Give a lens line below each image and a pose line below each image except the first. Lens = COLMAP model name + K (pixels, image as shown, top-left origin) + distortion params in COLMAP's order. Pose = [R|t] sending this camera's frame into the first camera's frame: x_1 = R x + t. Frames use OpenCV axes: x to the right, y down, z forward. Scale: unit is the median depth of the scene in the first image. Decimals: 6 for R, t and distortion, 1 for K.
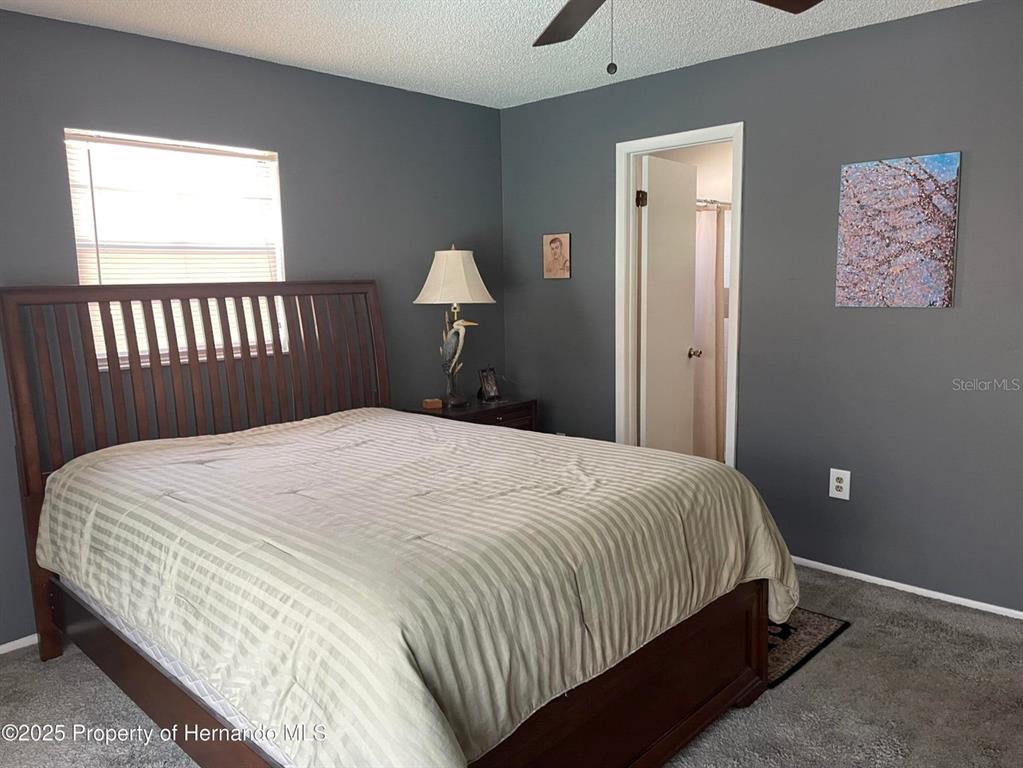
lens RADIAL K [[773.7, 0, 506.5], [0, 773.7, 356.3], [0, 0, 1]] dist [0.043199, -0.063981]
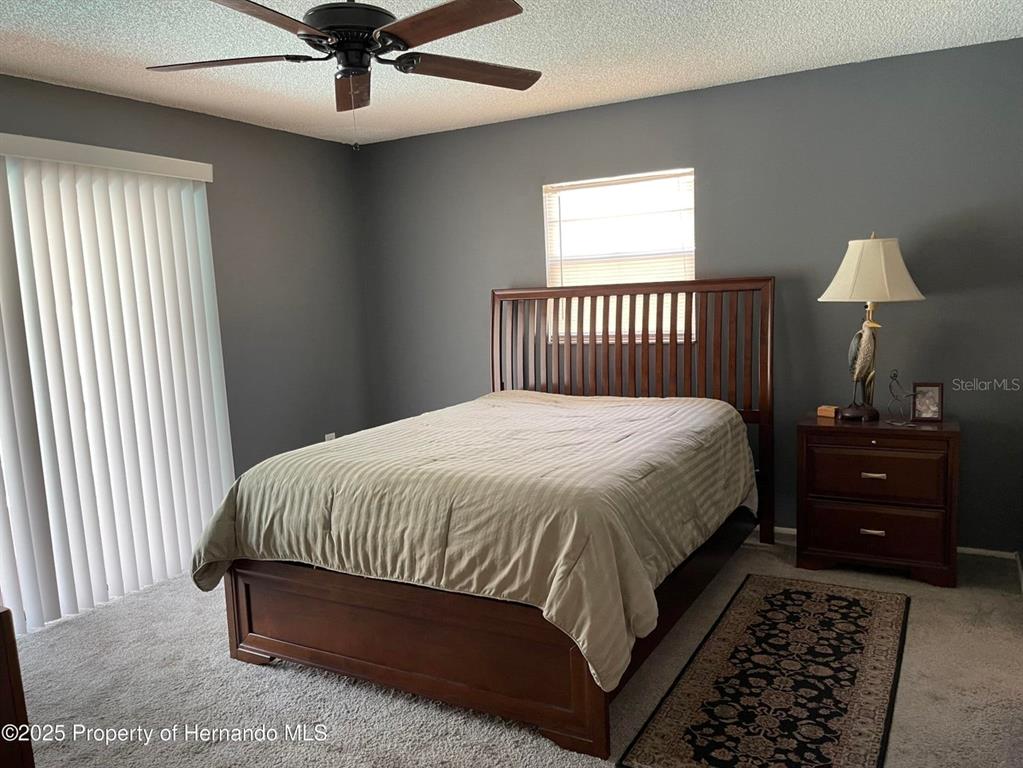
lens RADIAL K [[773.7, 0, 506.5], [0, 773.7, 356.3], [0, 0, 1]] dist [0.043199, -0.063981]
pose [[0.240944, 0.097153, -0.965664, 0.774219], [-0.052112, 0.994837, 0.087085, -0.070371], [0.969139, 0.029340, 0.244763, 0.457808]]
